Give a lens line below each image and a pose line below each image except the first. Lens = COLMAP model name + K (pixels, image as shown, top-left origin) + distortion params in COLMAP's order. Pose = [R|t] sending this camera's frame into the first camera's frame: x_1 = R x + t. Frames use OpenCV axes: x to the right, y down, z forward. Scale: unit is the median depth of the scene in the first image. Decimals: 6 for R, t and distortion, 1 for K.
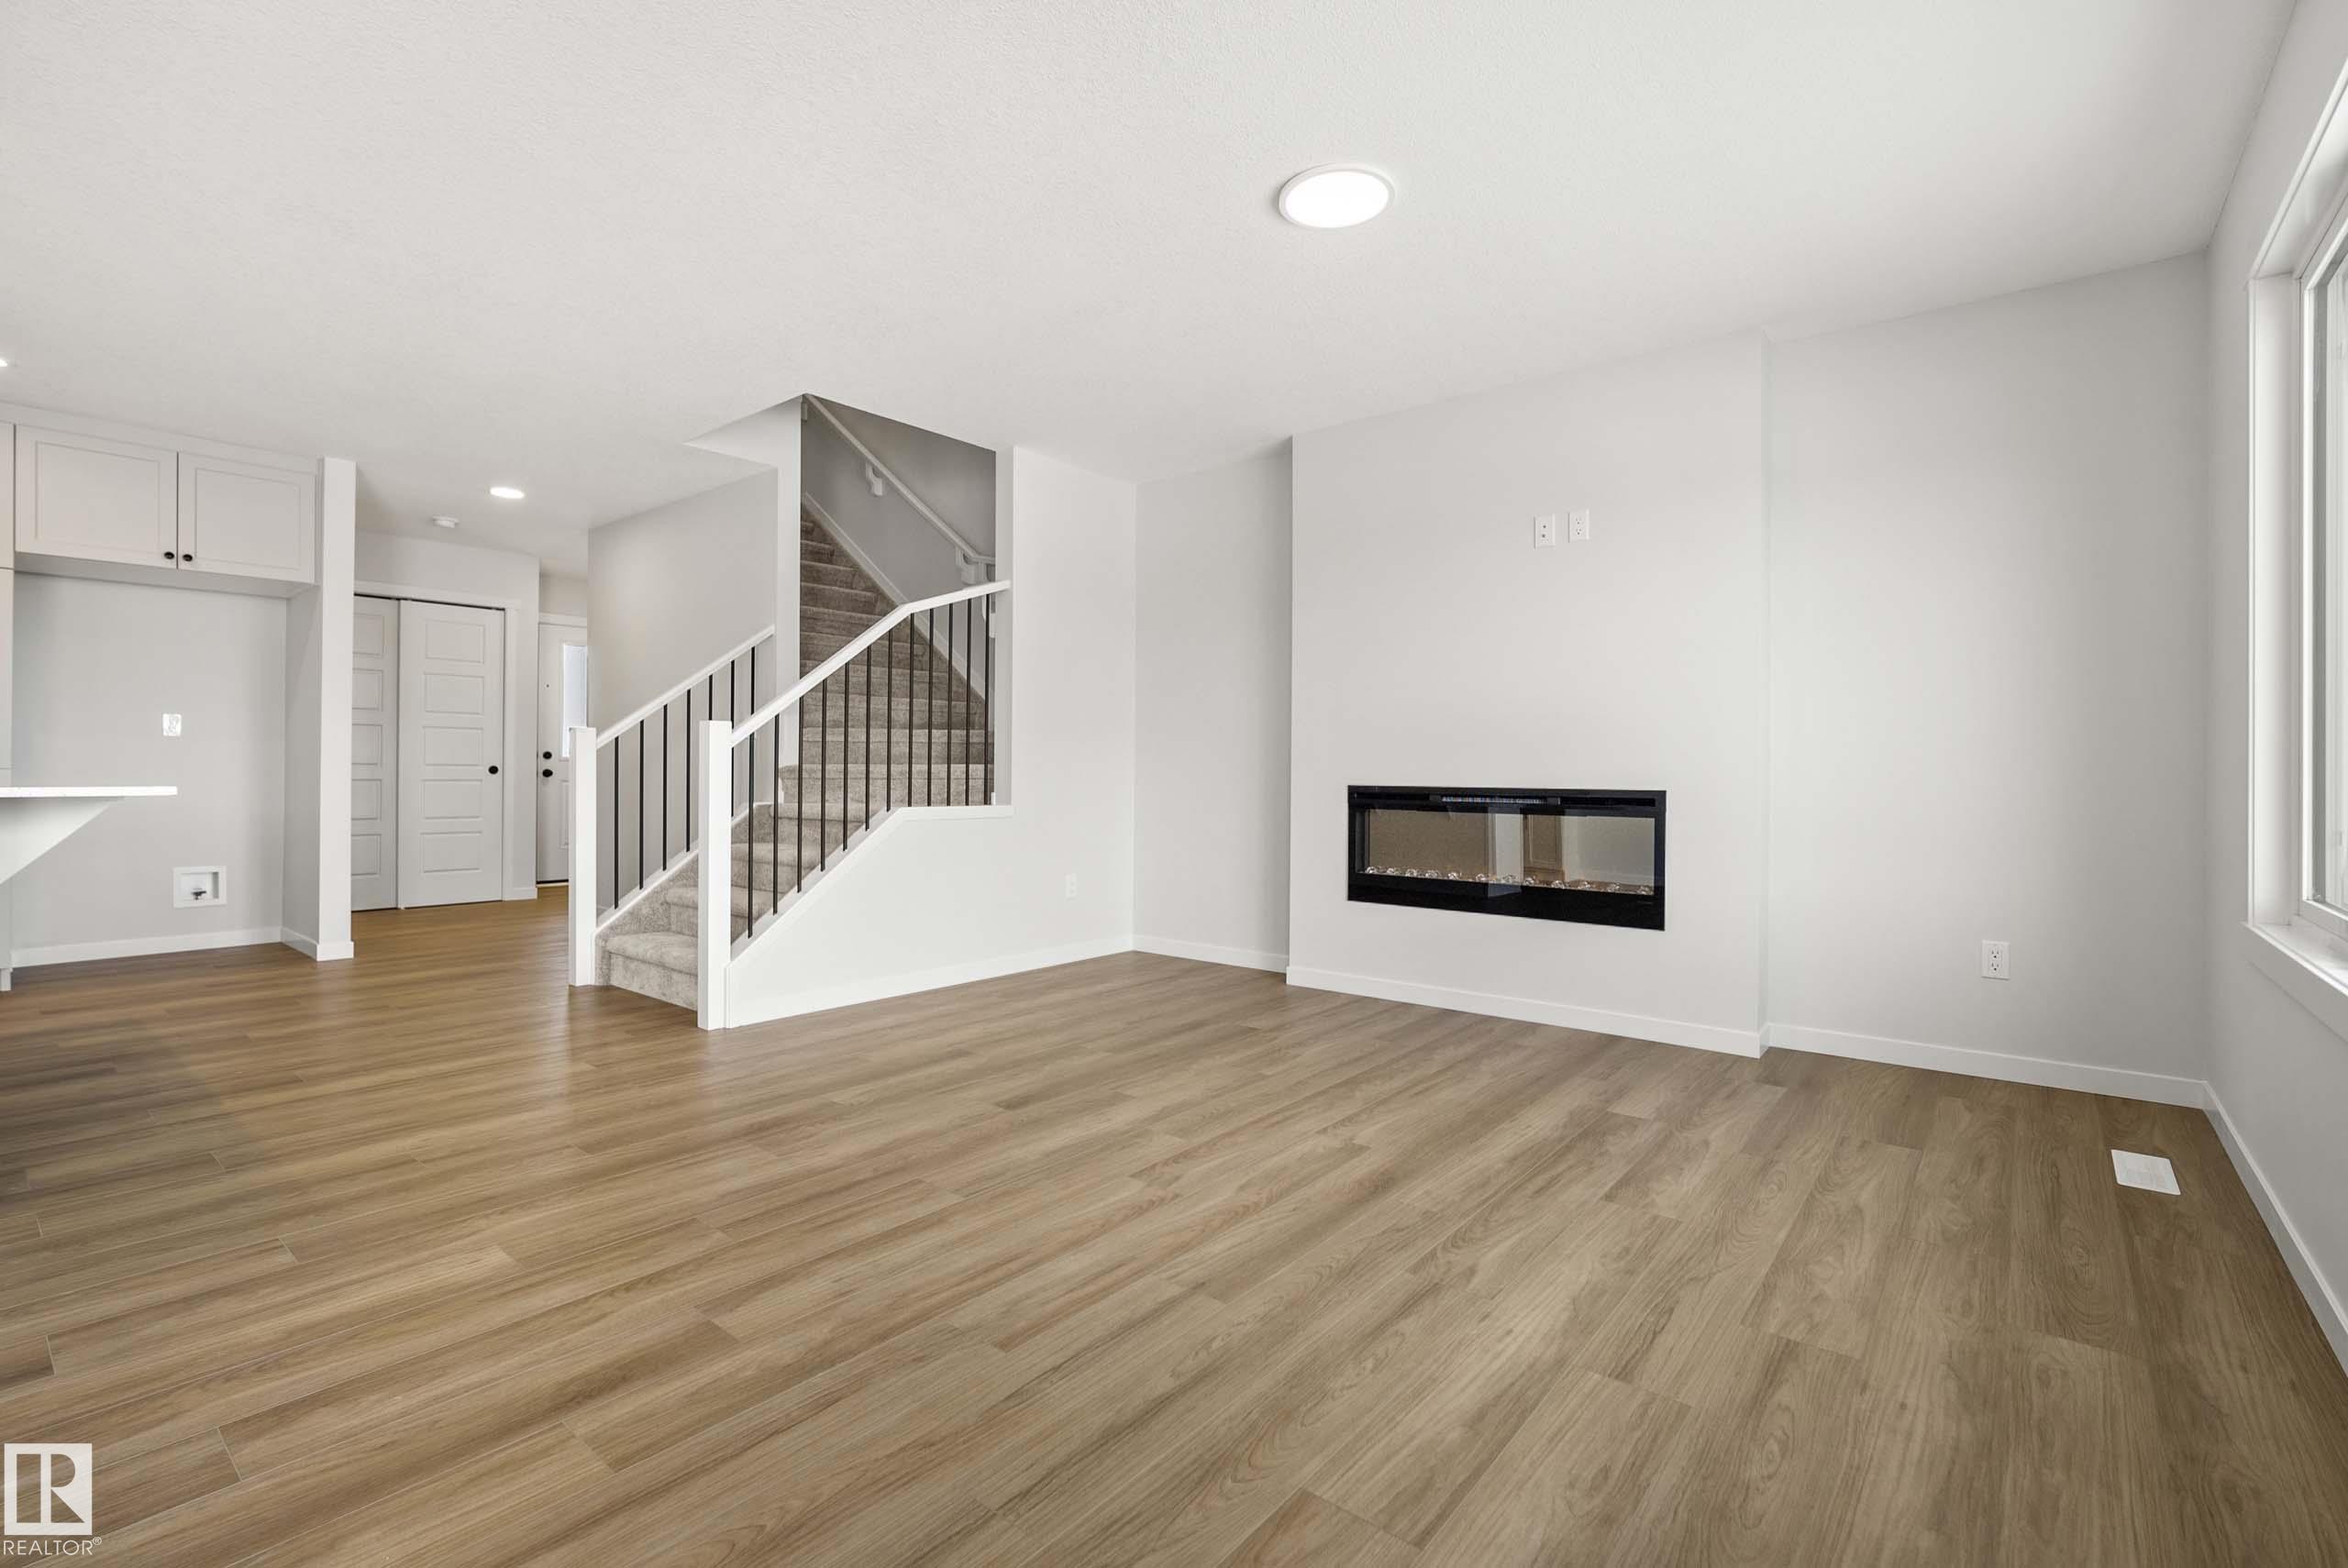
lens RADIAL K [[1050.5, 0, 1173.1], [0, 1050.5, 764.2], [0, 0, 1]] dist [-0.008692, 0.000352]
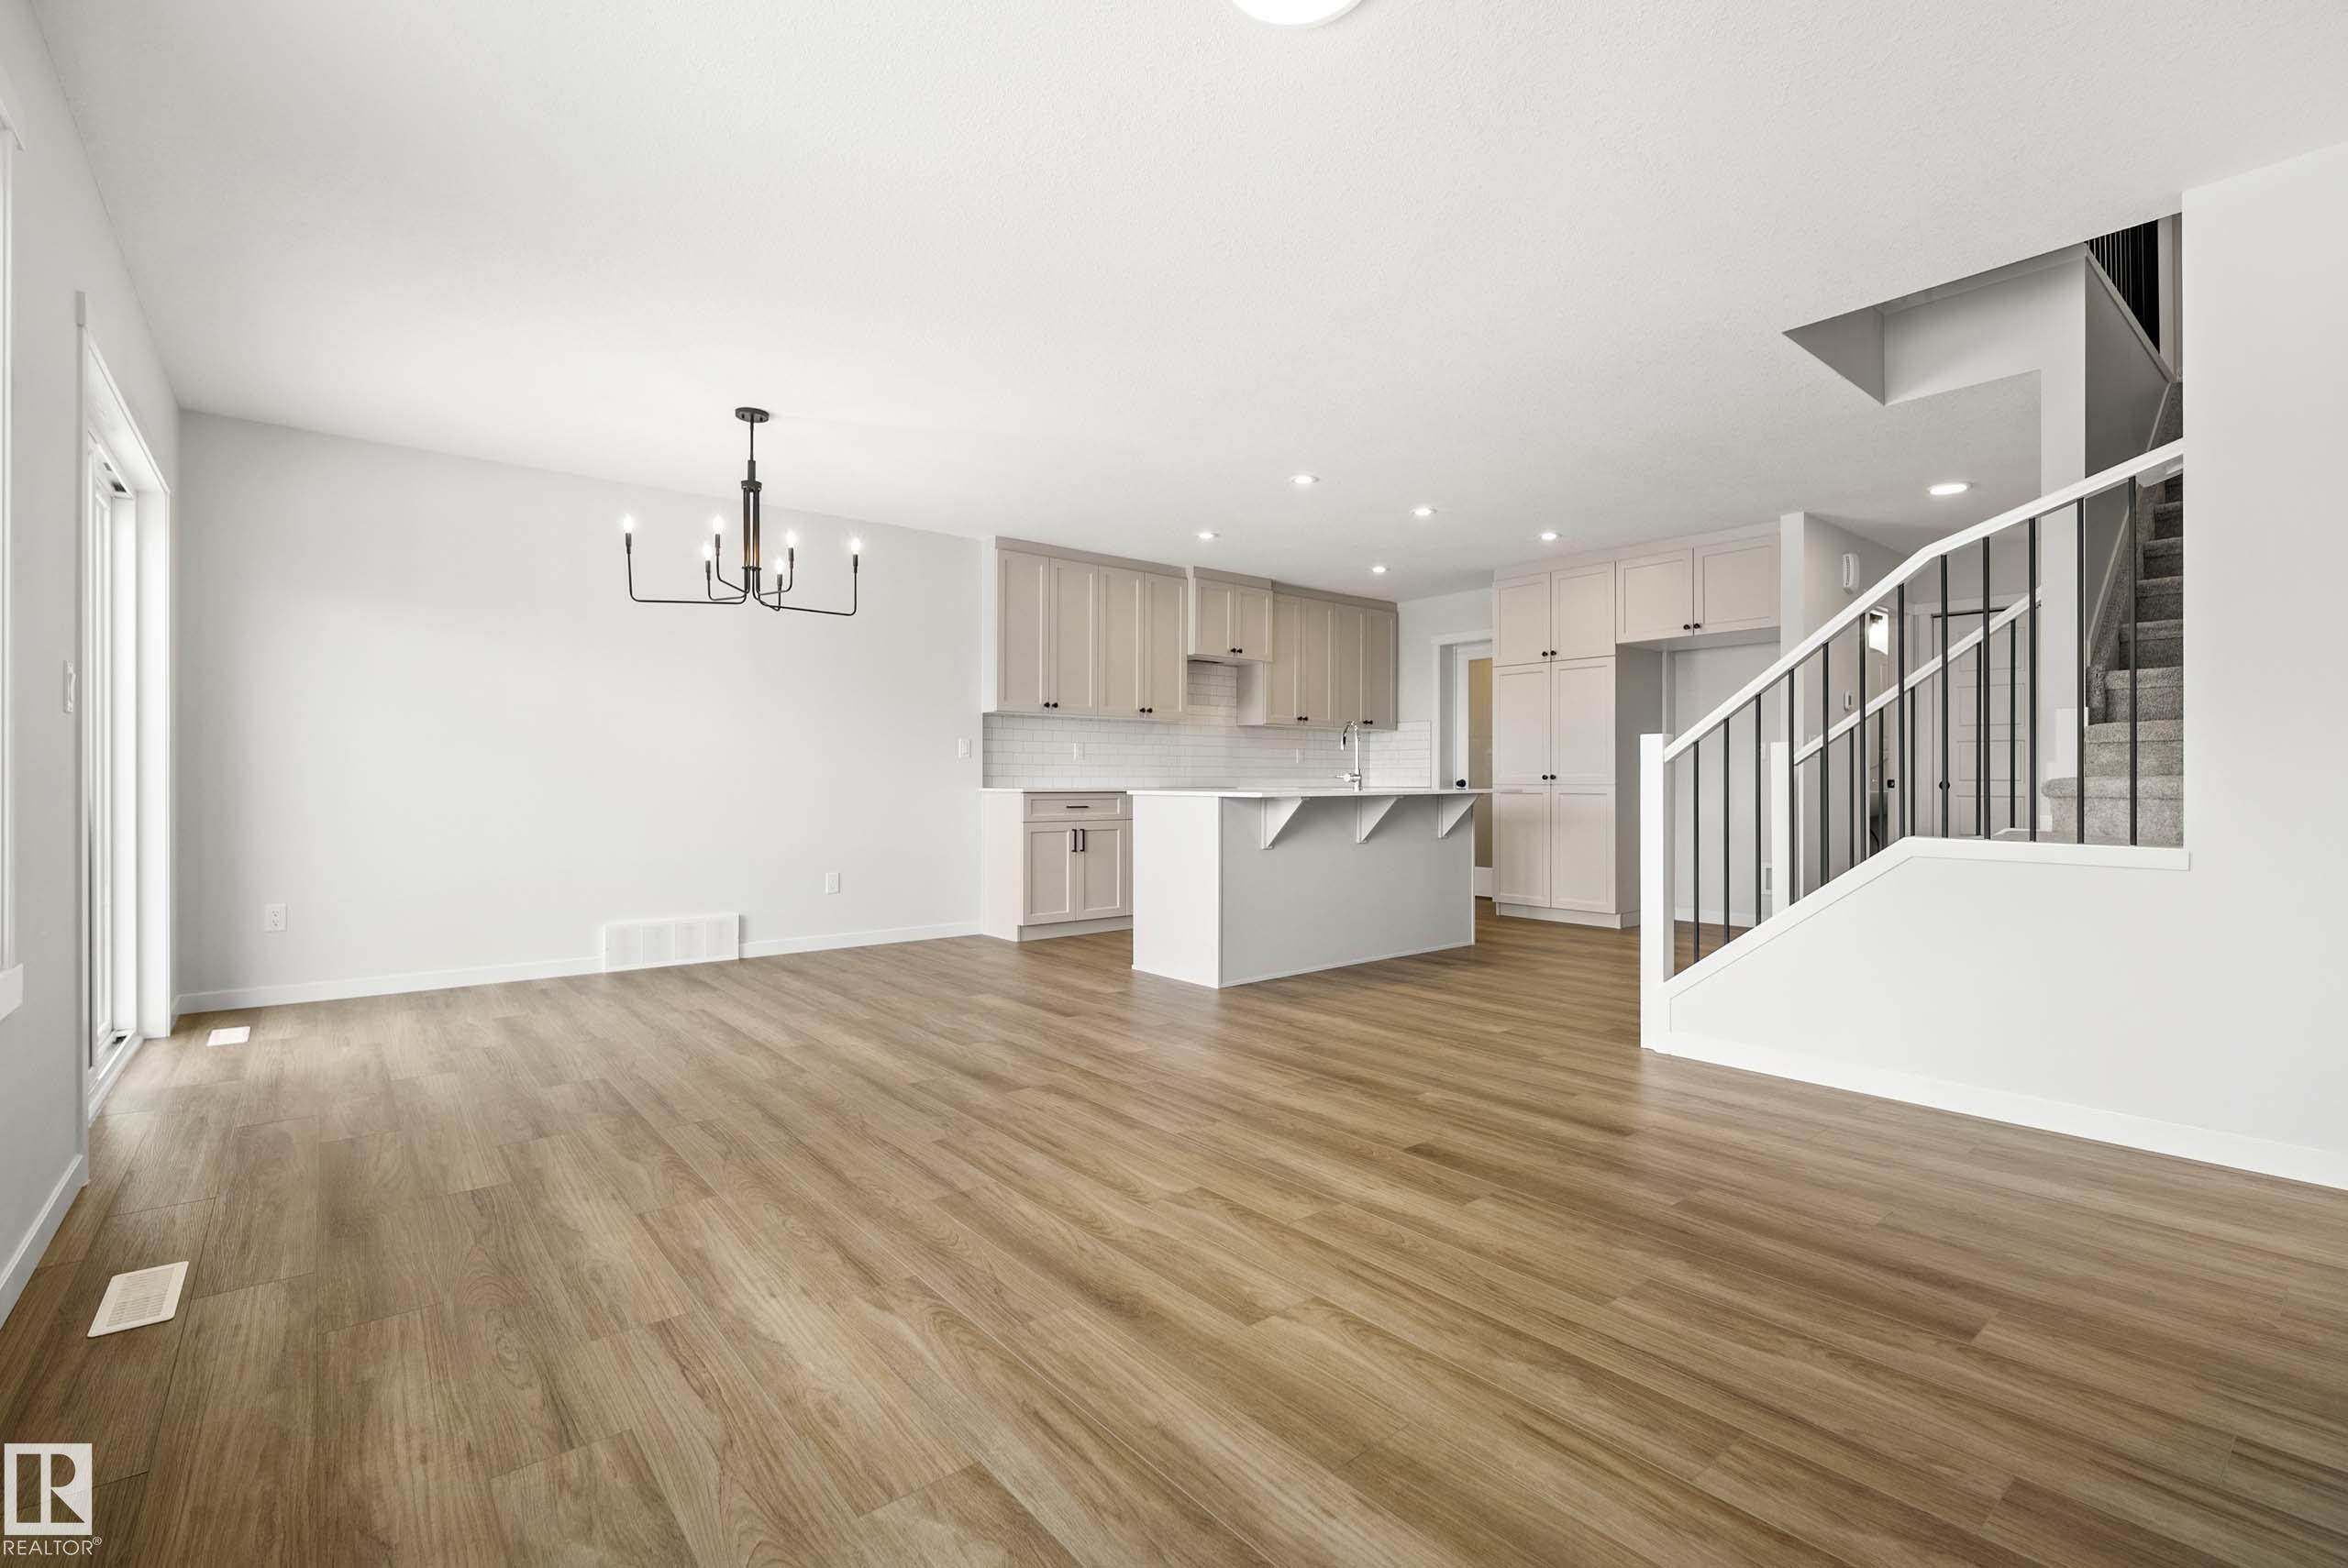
lens RADIAL K [[1054.9, 0, 1182.8], [0, 1054.9, 776.1], [0, 0, 1]] dist [-0.010238, 0.000209]
pose [[-0.189723, -0.010456, -0.981782, 0.852595], [0.002832, 0.999933, -0.011196, 0.010601], [0.981834, -0.004904, -0.189680, 1.053341]]
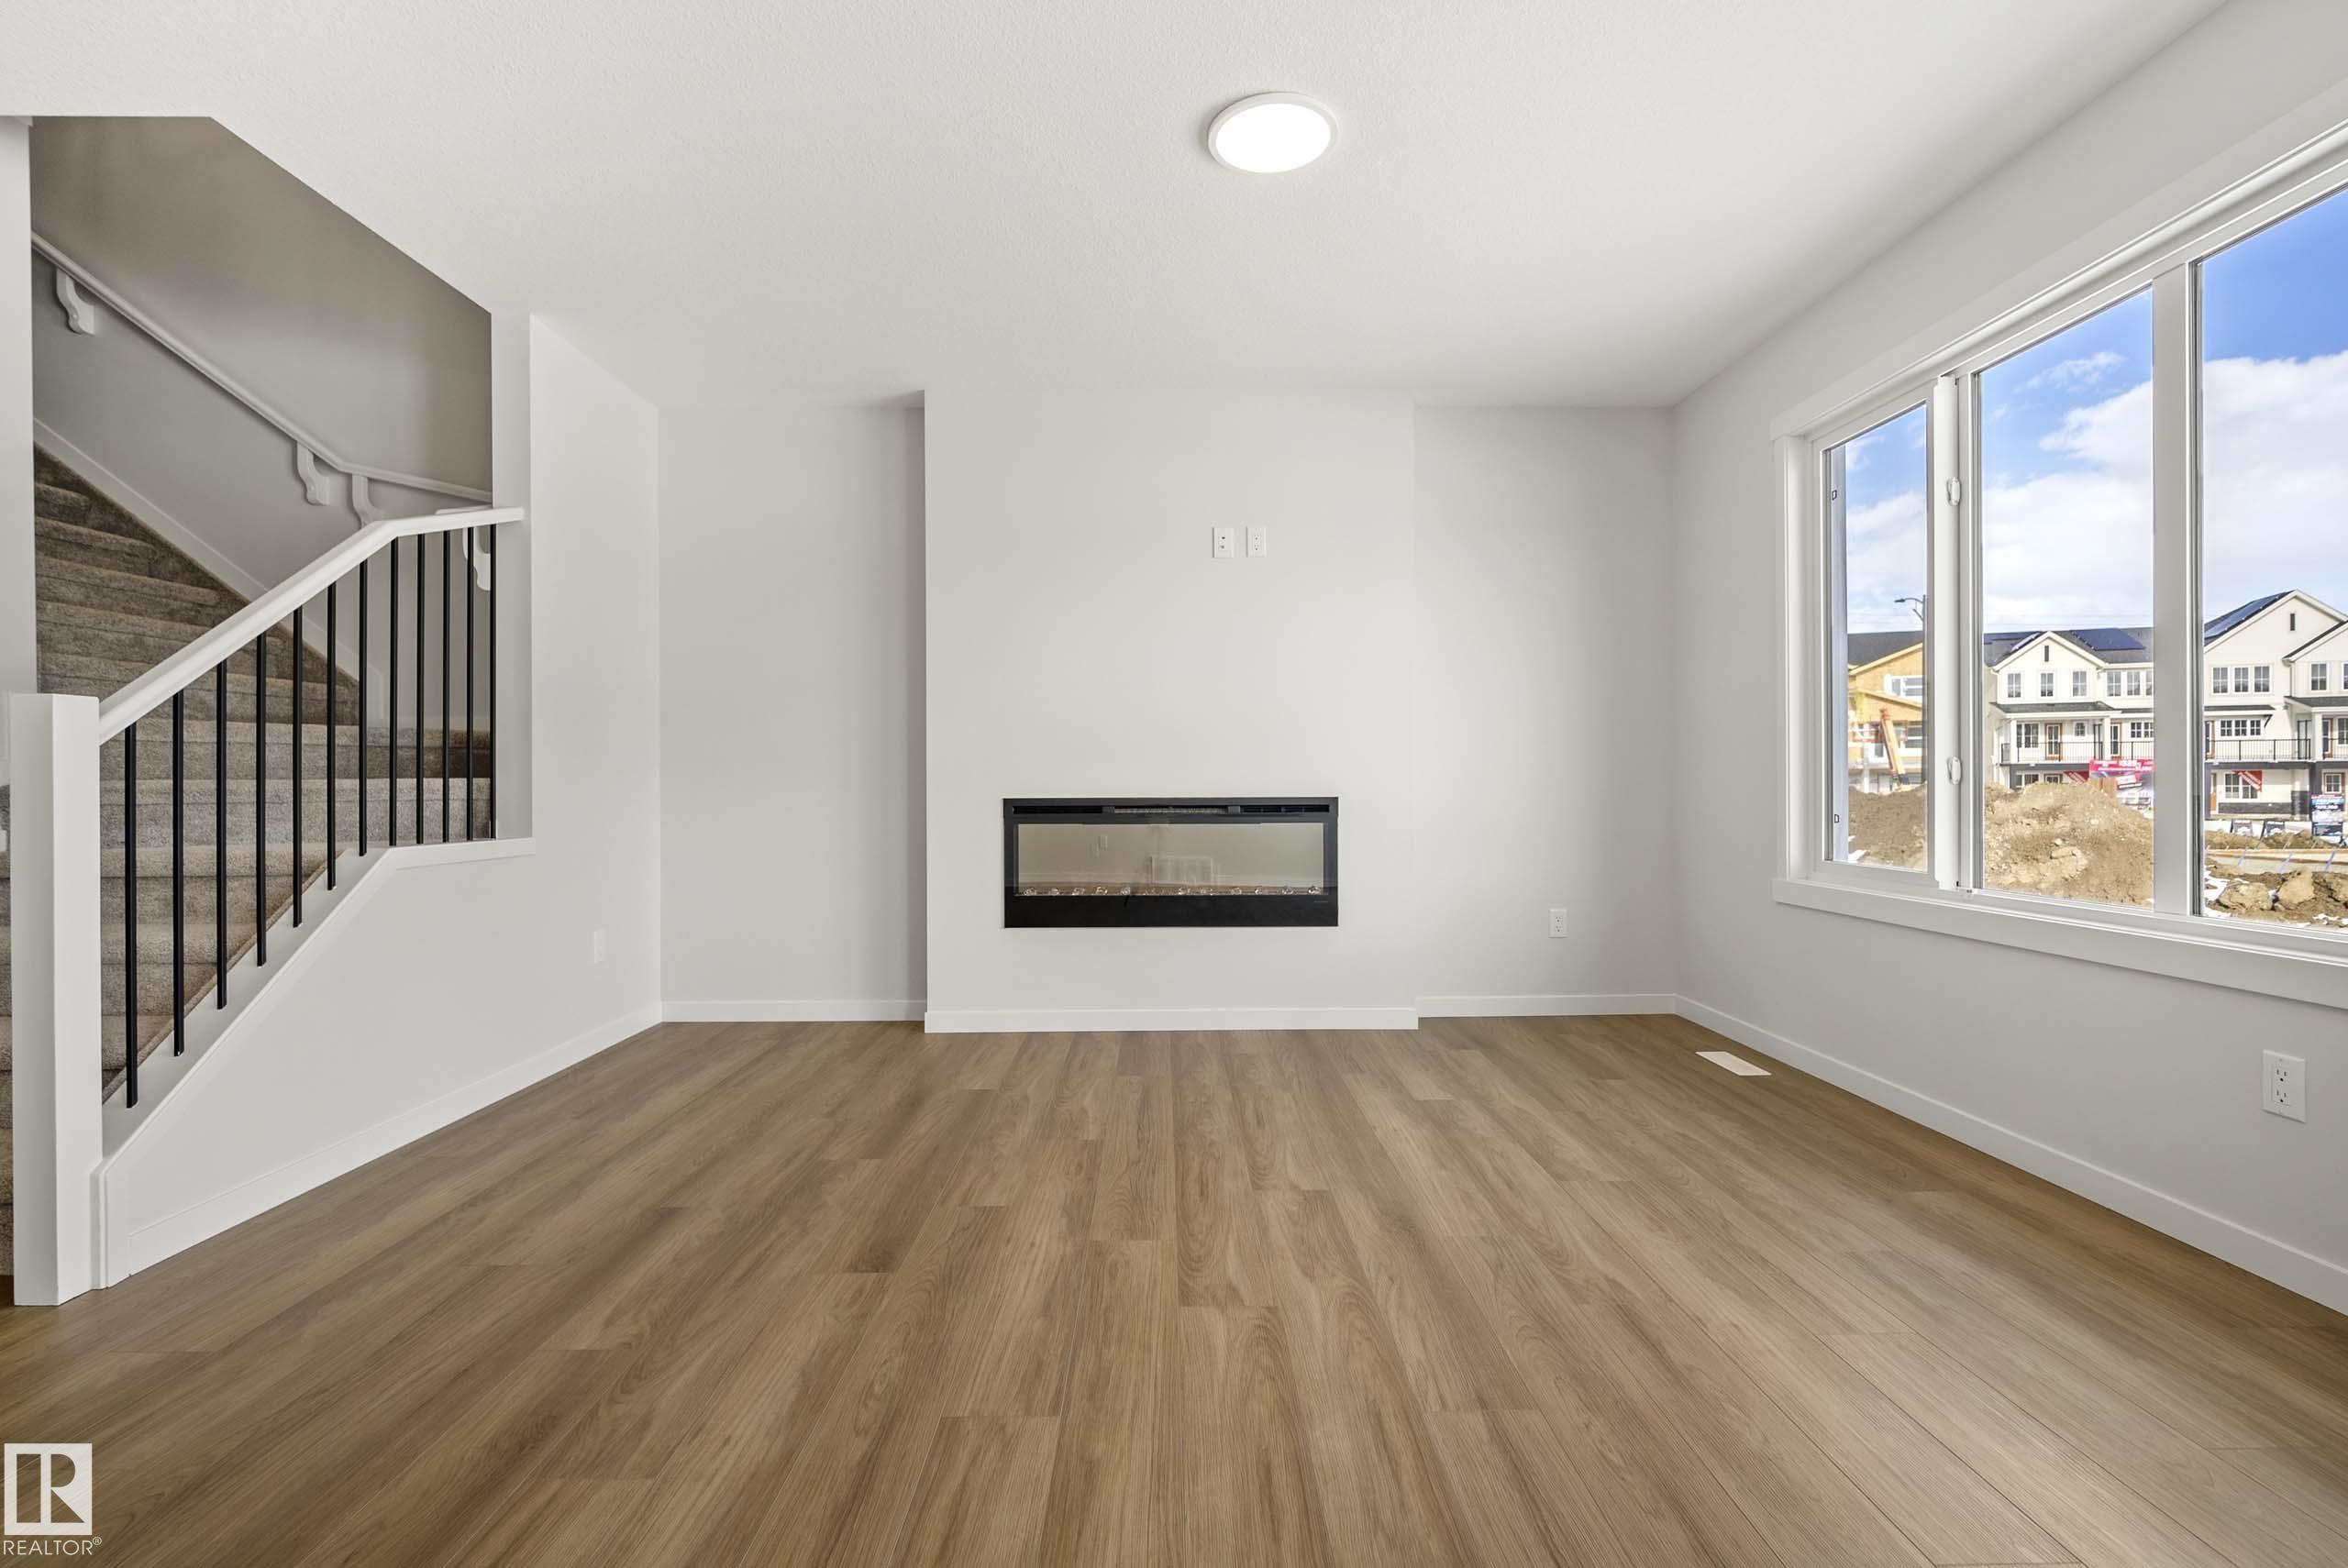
lens RADIAL K [[1053.0, 0, 1172.6], [0, 1053.0, 779.8], [0, 0, 1]] dist [-0.007811, 0.000116]
pose [[0.766576, -0.007555, 0.642110, -0.484493], [0.006496, 0.999971, 0.004012, 0.002588], [-0.642121, 0.001096, 0.766602, 0.369125]]
